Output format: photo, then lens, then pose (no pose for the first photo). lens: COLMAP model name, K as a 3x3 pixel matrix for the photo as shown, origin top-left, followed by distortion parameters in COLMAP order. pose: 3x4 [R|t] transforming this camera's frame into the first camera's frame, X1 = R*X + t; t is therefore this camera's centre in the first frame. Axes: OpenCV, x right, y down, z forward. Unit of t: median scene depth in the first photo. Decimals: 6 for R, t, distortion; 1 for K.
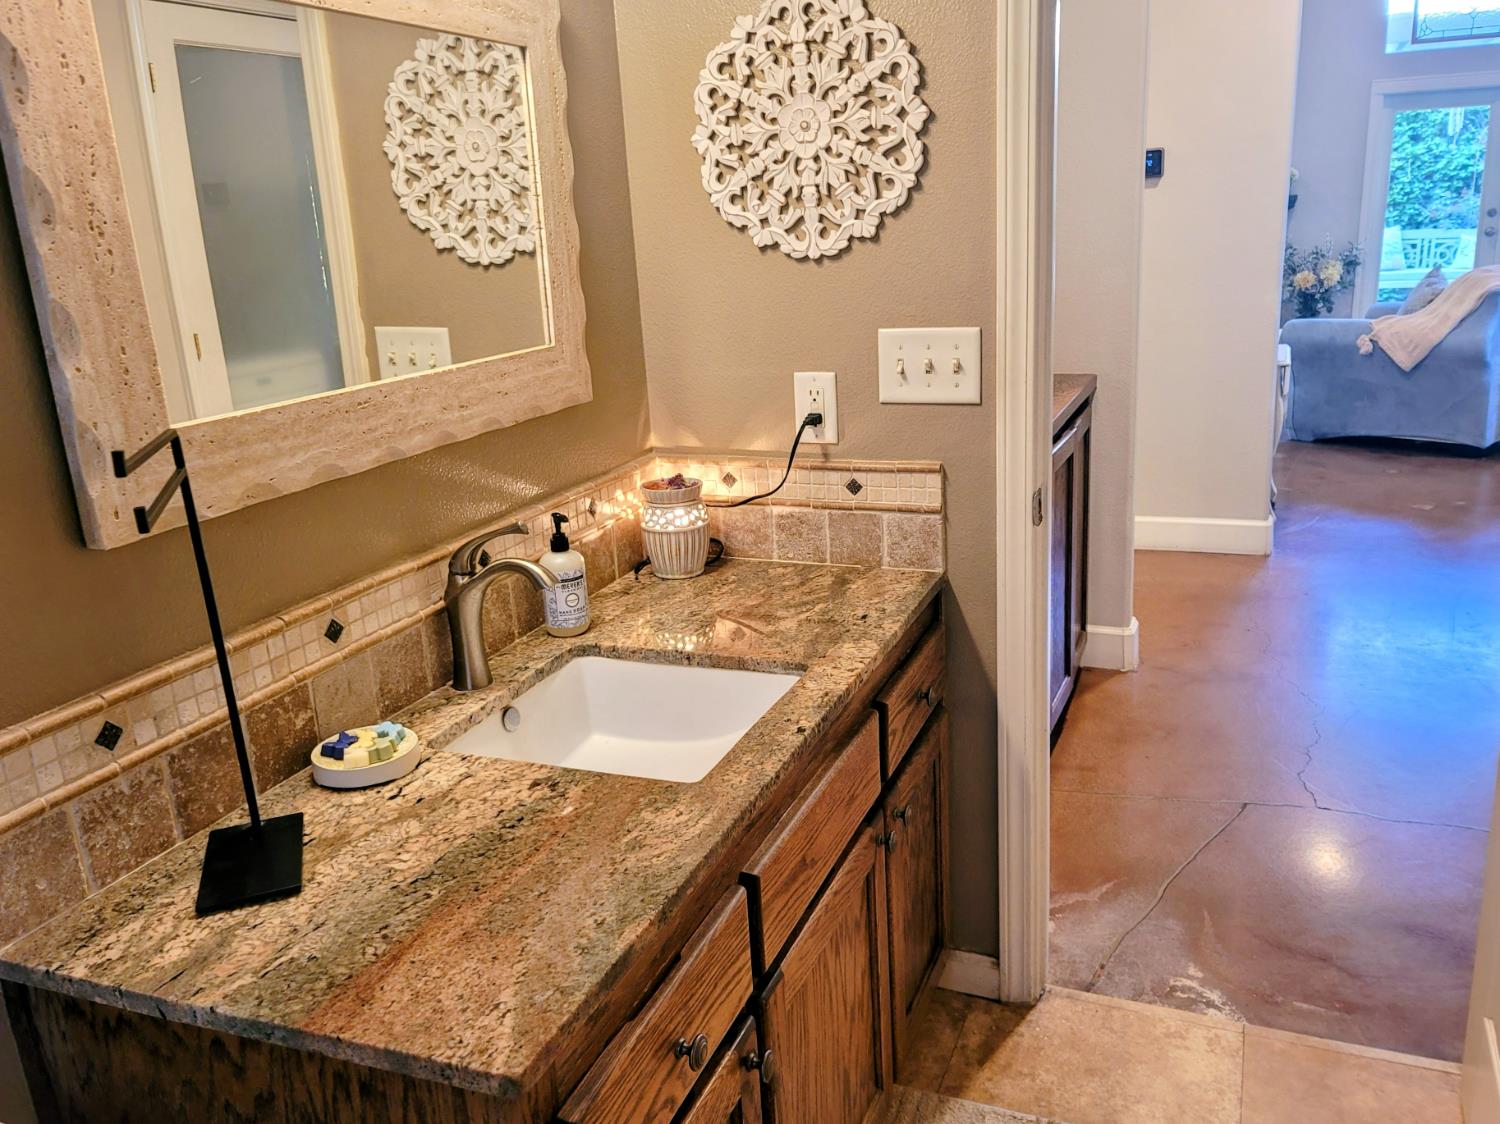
lens RADIAL K [[1169.6, 0, 750.0], [0, 1169.6, 562.0], [0, 0, 1]] dist [0.077370, -0.085301]
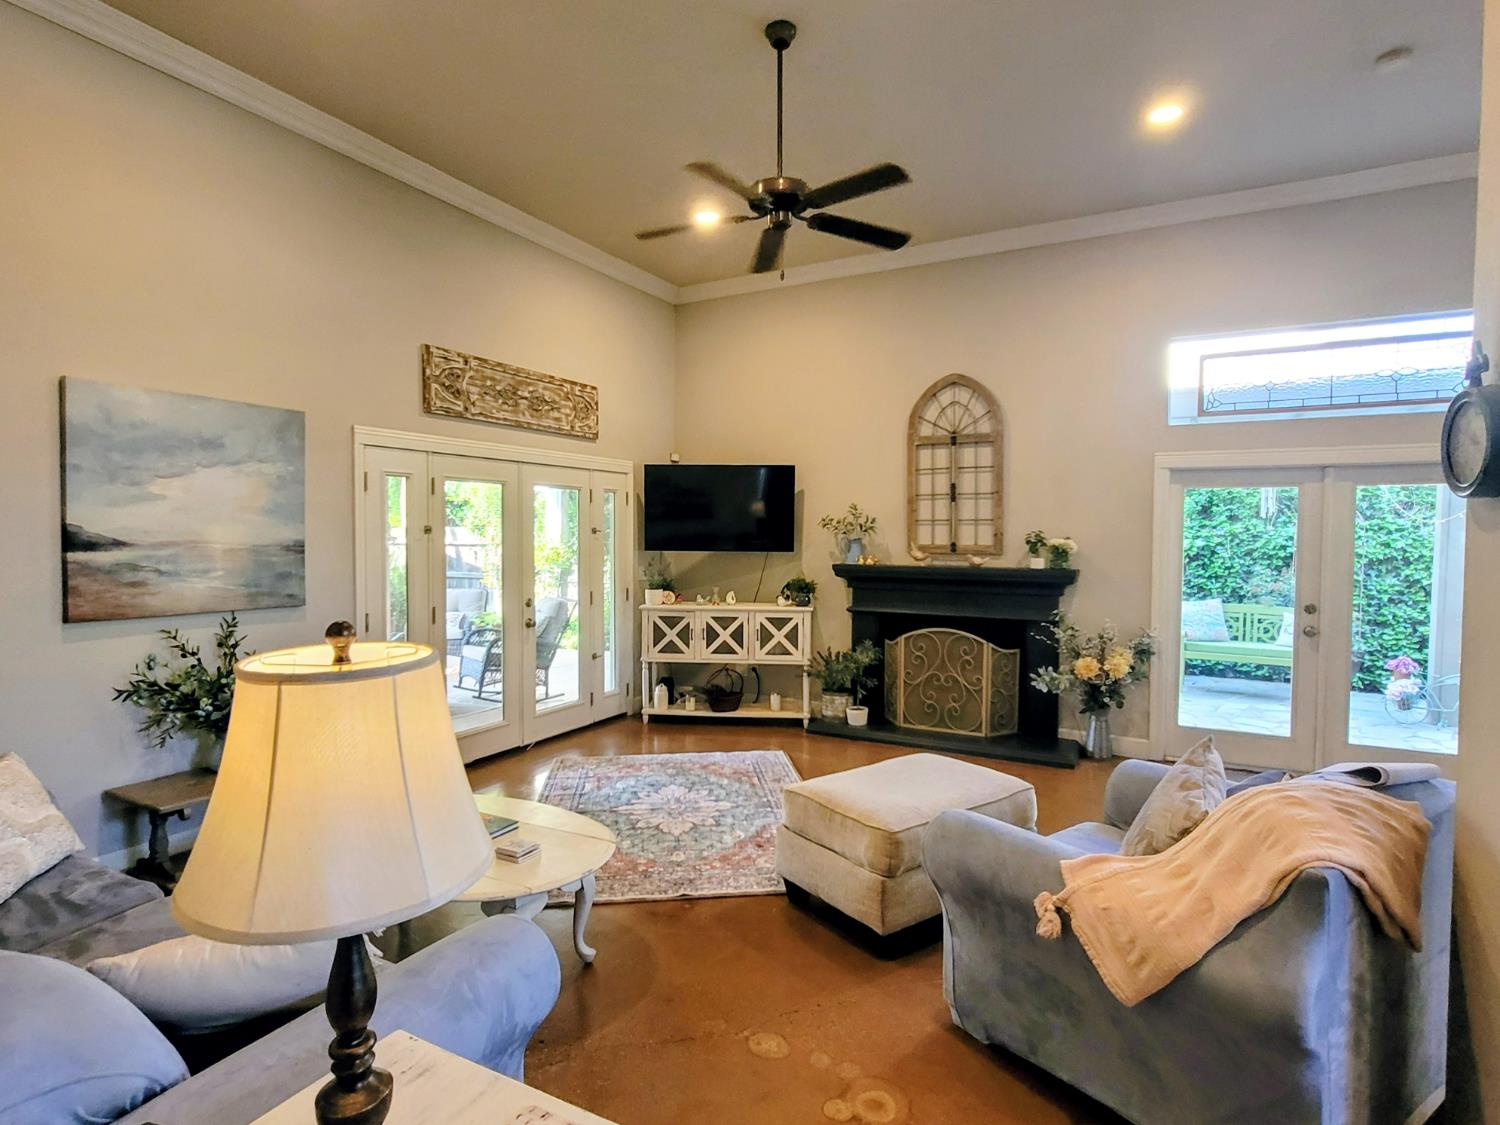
lens RADIAL K [[789.9, 0, 750.0], [0, 789.9, 562.5], [0, 0, 1]] dist [0.000839, -0.000656]
pose [[0.994089, 0.068064, -0.084579, 0.196613], [-0.086861, 0.965997, -0.243527, -0.110630], [0.065128, 0.249434, 0.966199, 0.305432]]
